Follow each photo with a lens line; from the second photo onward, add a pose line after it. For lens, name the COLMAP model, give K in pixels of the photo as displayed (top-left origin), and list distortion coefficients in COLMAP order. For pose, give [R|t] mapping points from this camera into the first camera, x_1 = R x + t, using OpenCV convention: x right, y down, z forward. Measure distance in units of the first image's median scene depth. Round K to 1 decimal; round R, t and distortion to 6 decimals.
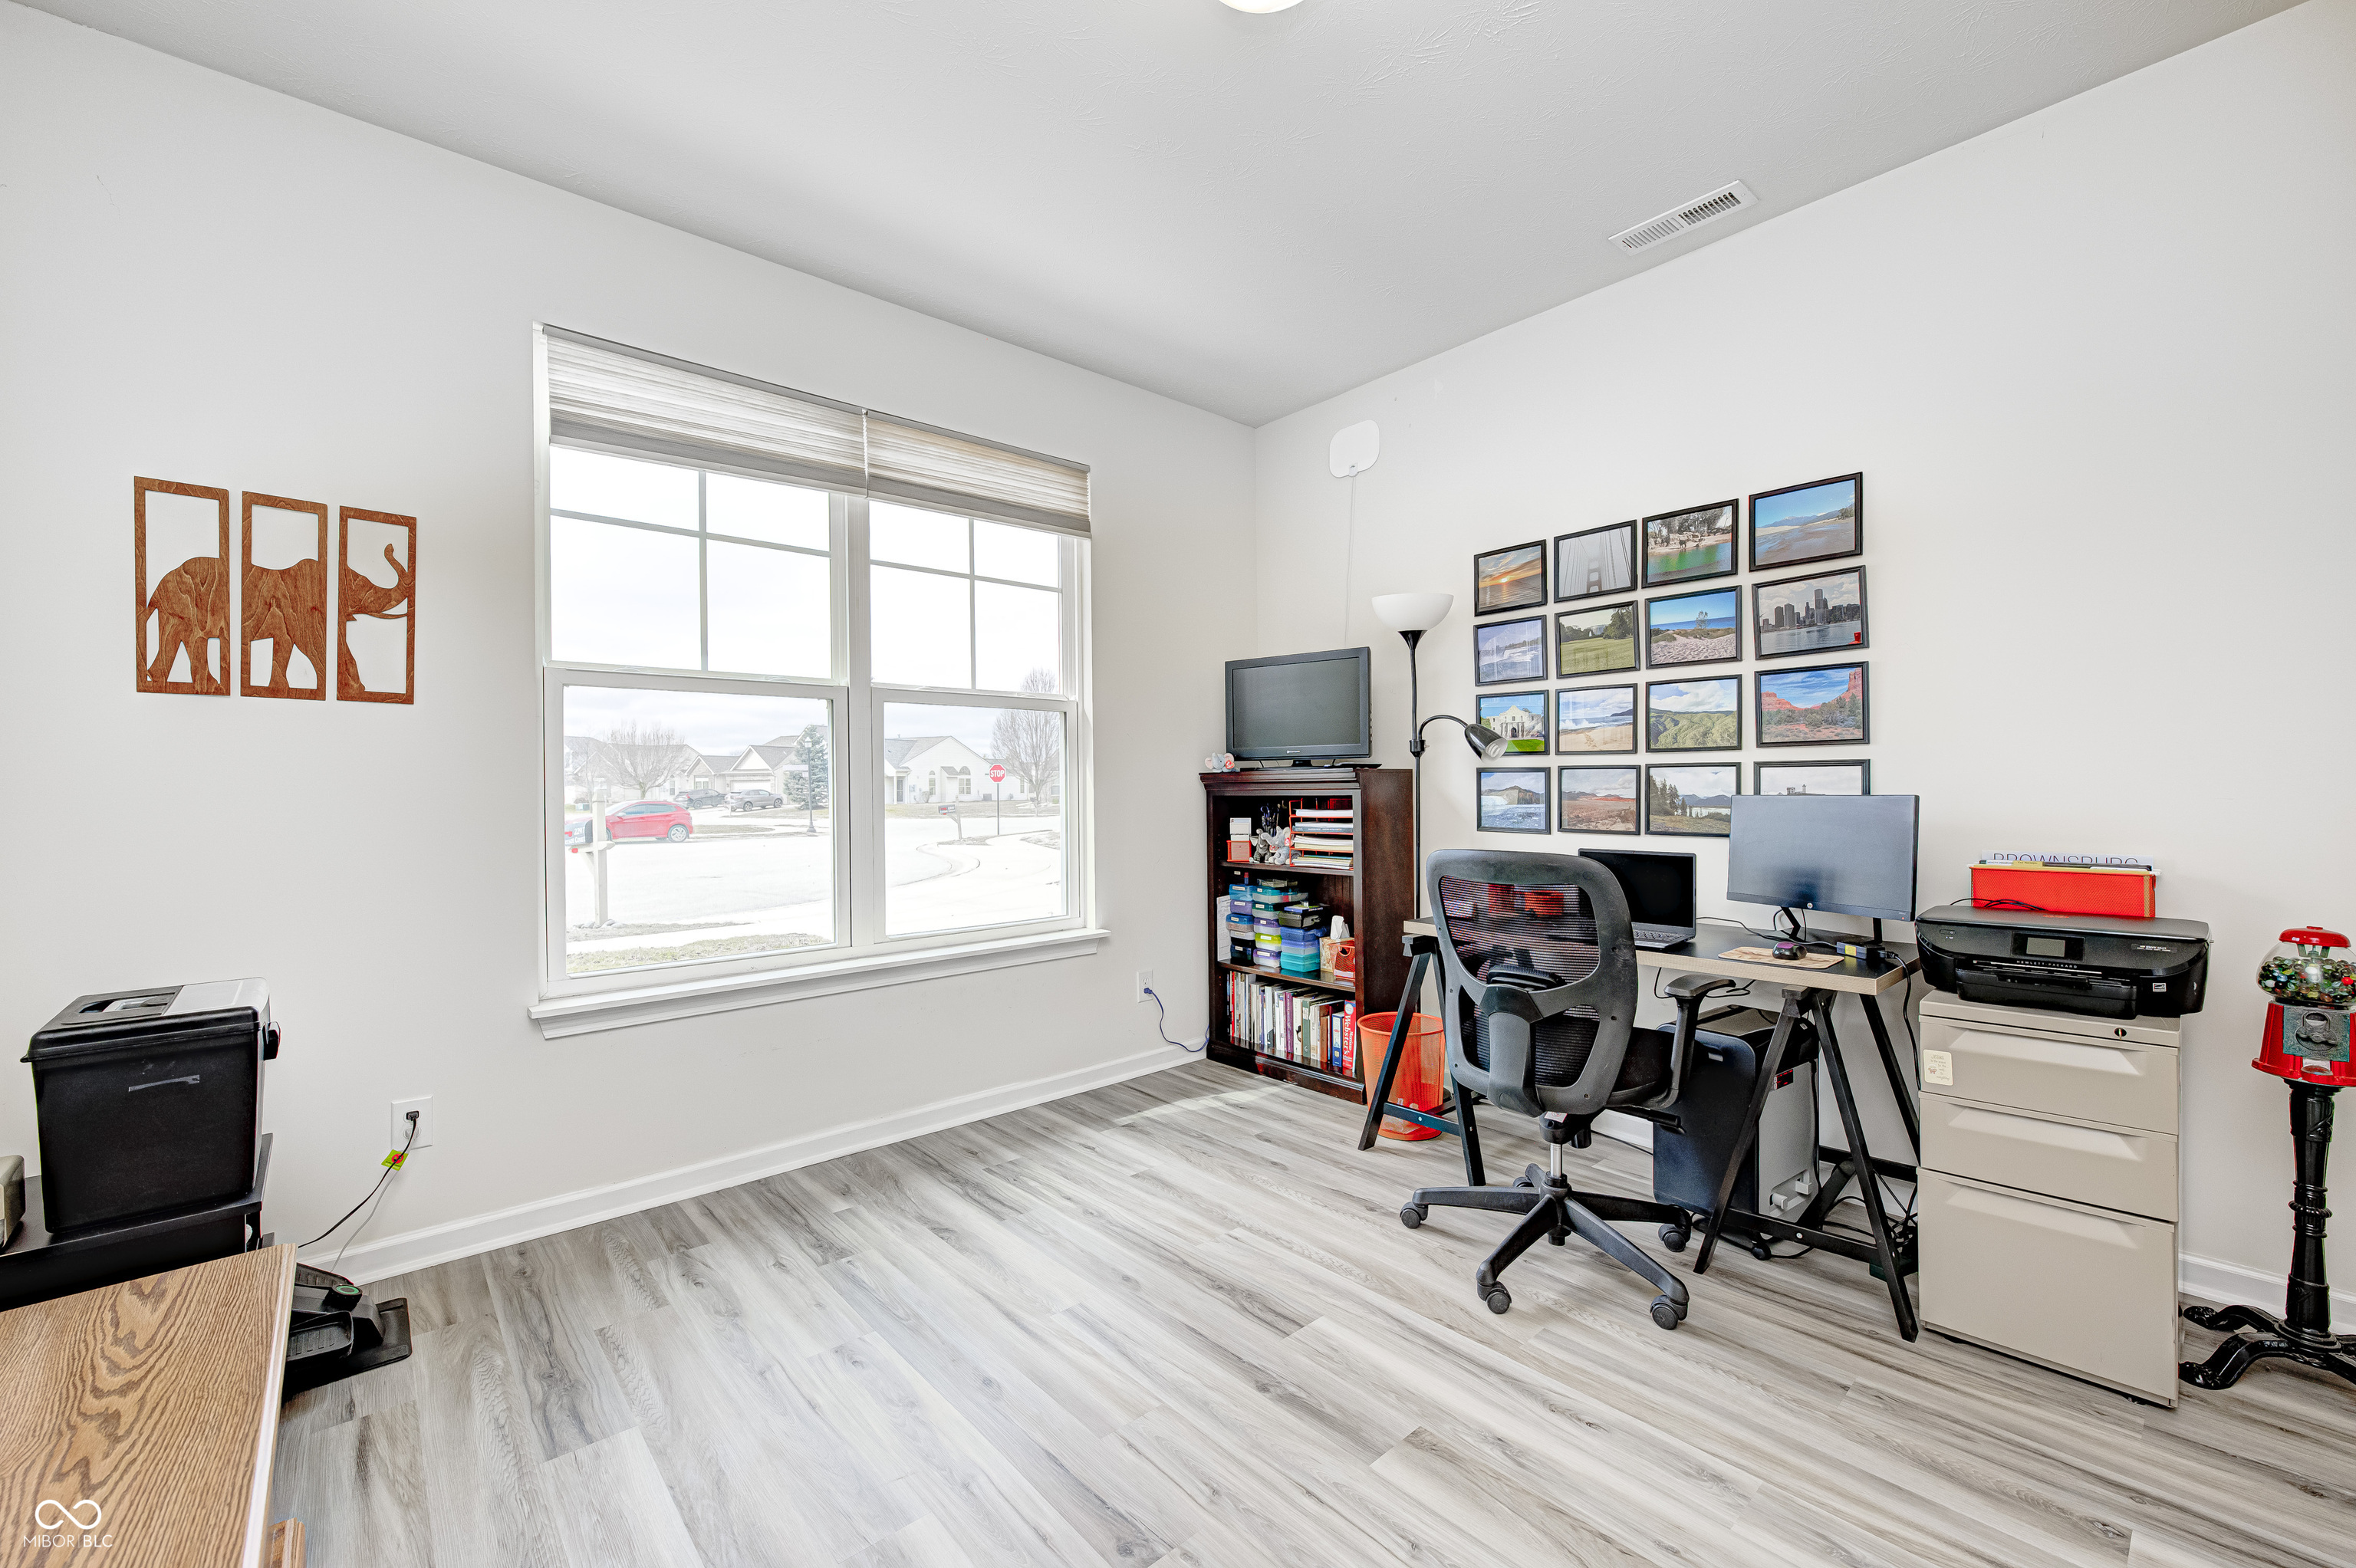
lens RADIAL K [[949.3, 0, 1178.5], [0, 949.3, 787.9], [0, 0, 1]] dist [-0.004453, 0.000883]
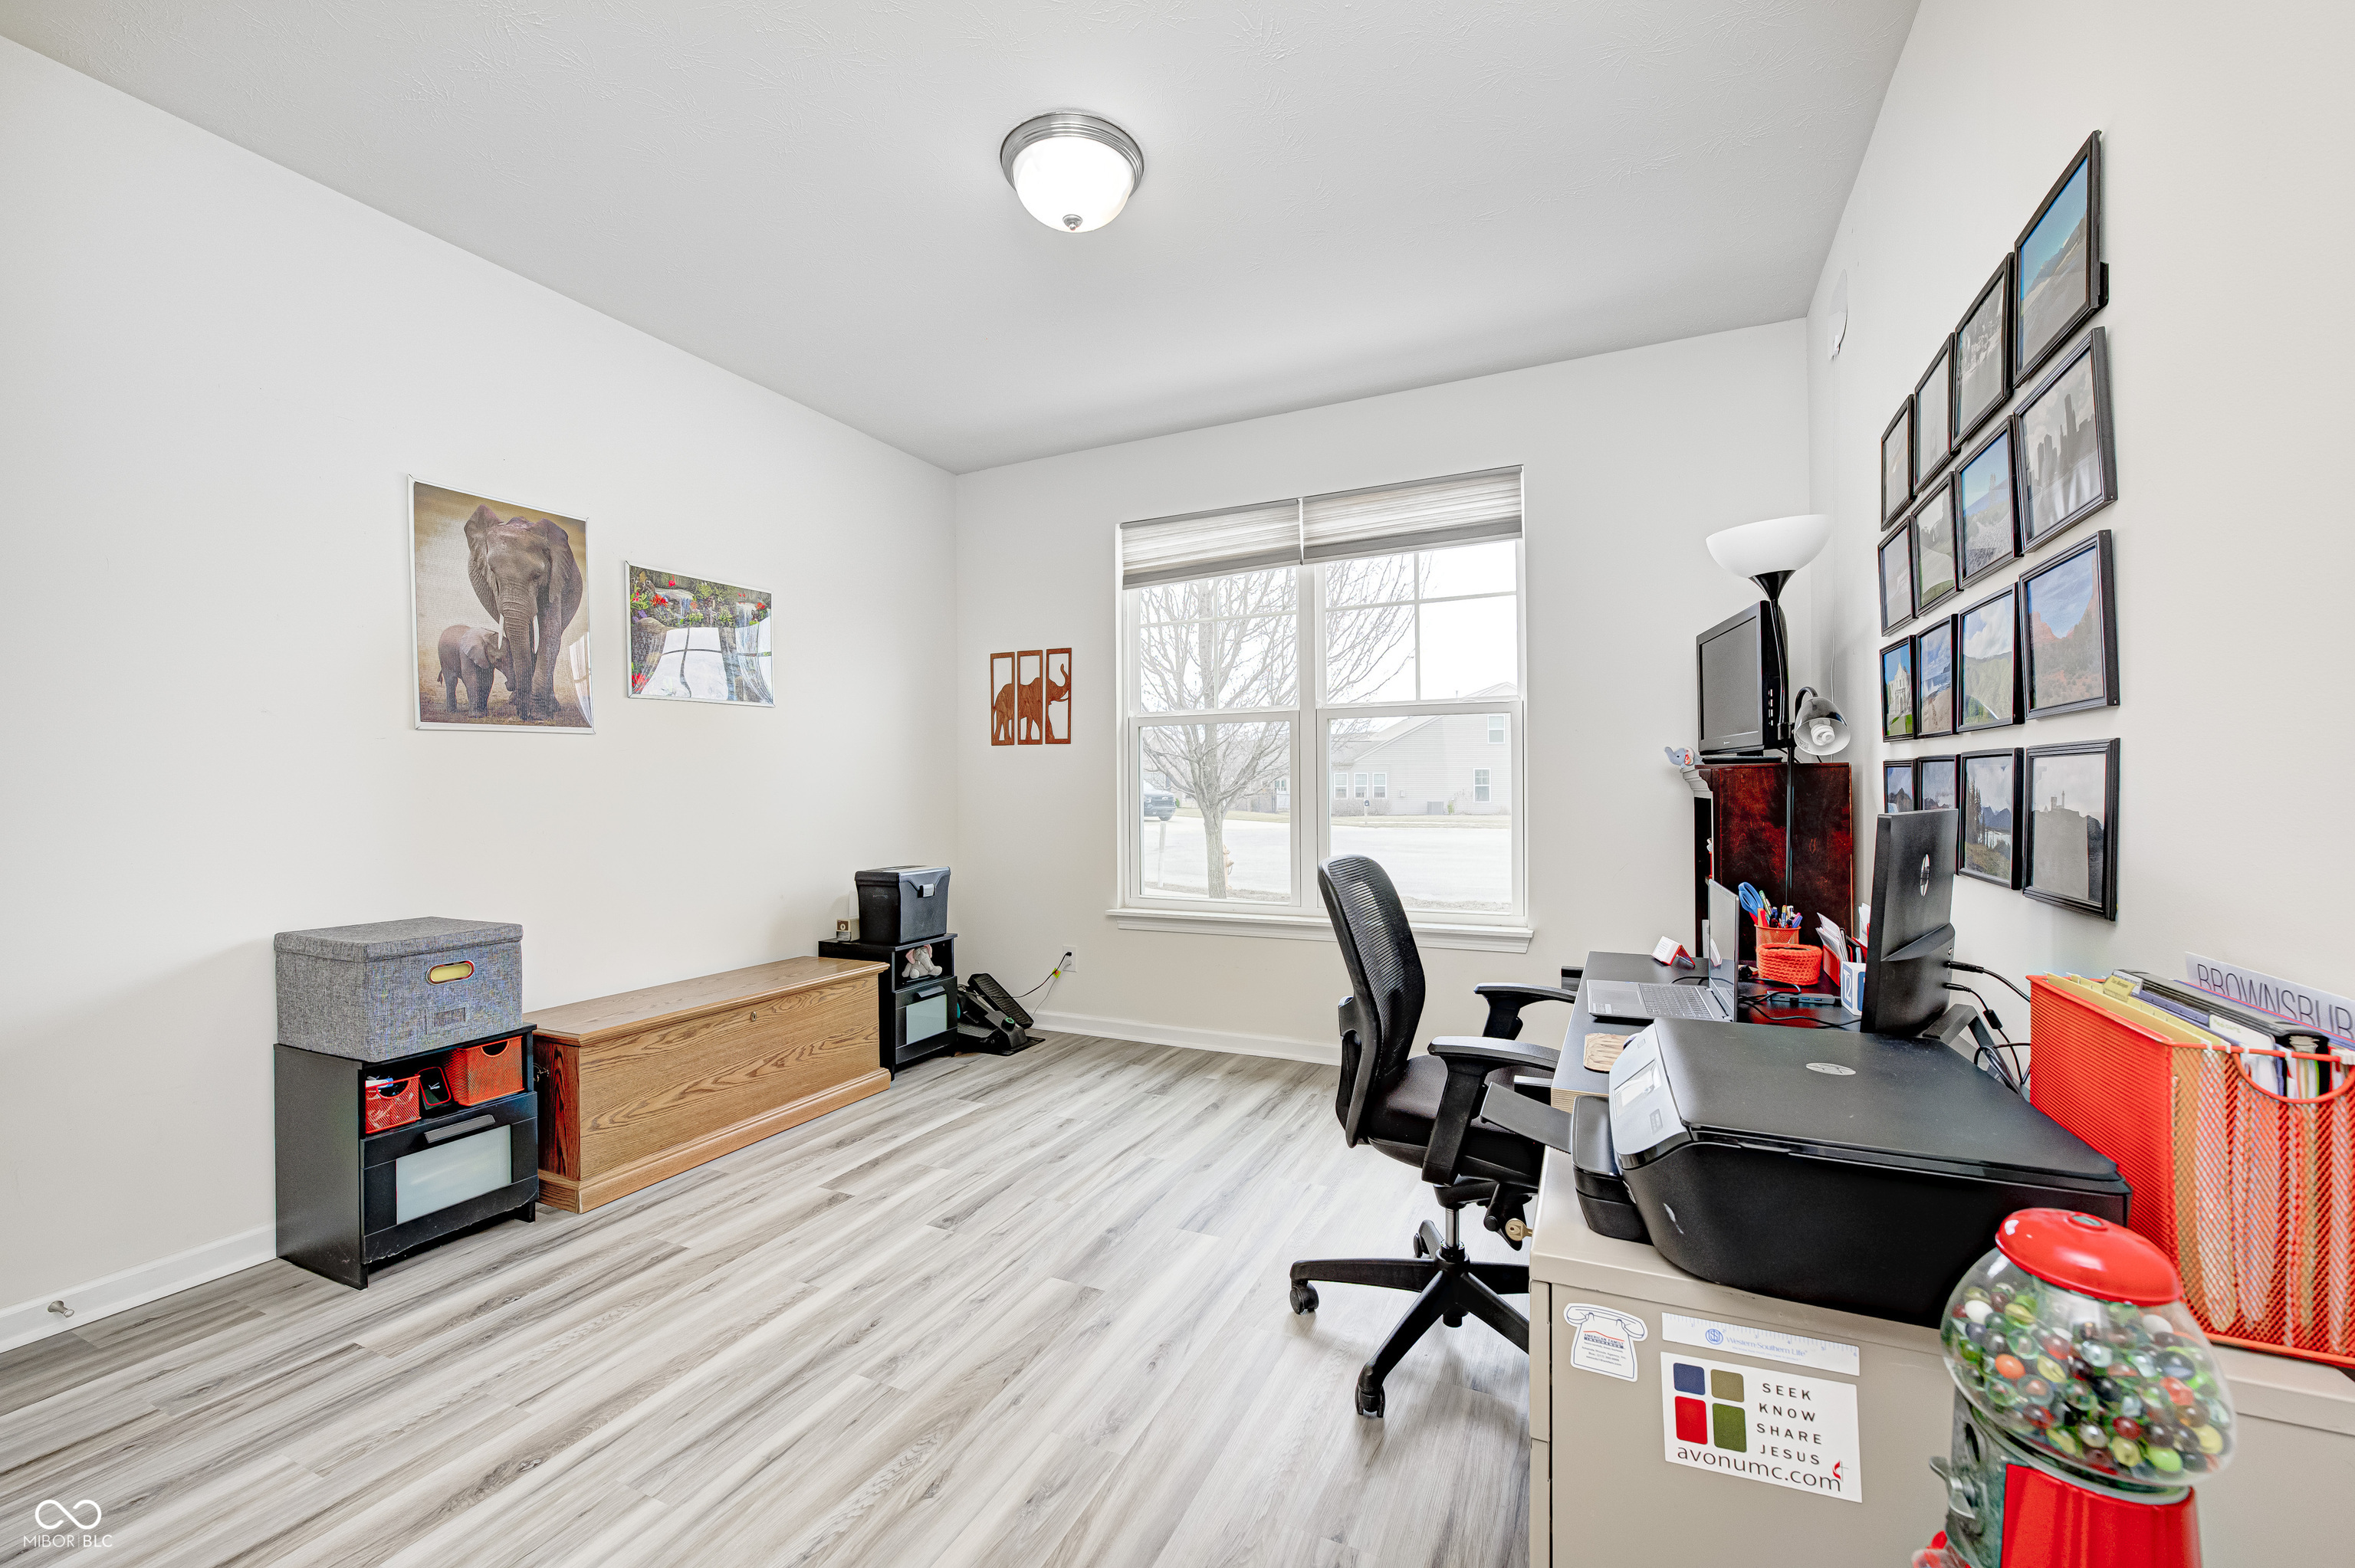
lens RADIAL K [[948.9, 0, 1178.0], [0, 948.9, 787.9], [0, 0, 1]] dist [-0.004453, 0.000883]
pose [[0.394859, 0.006792, -0.918717, 1.116534], [0.001553, 0.999966, 0.008060, -0.013315], [0.918741, -0.004609, 0.394835, 0.446568]]
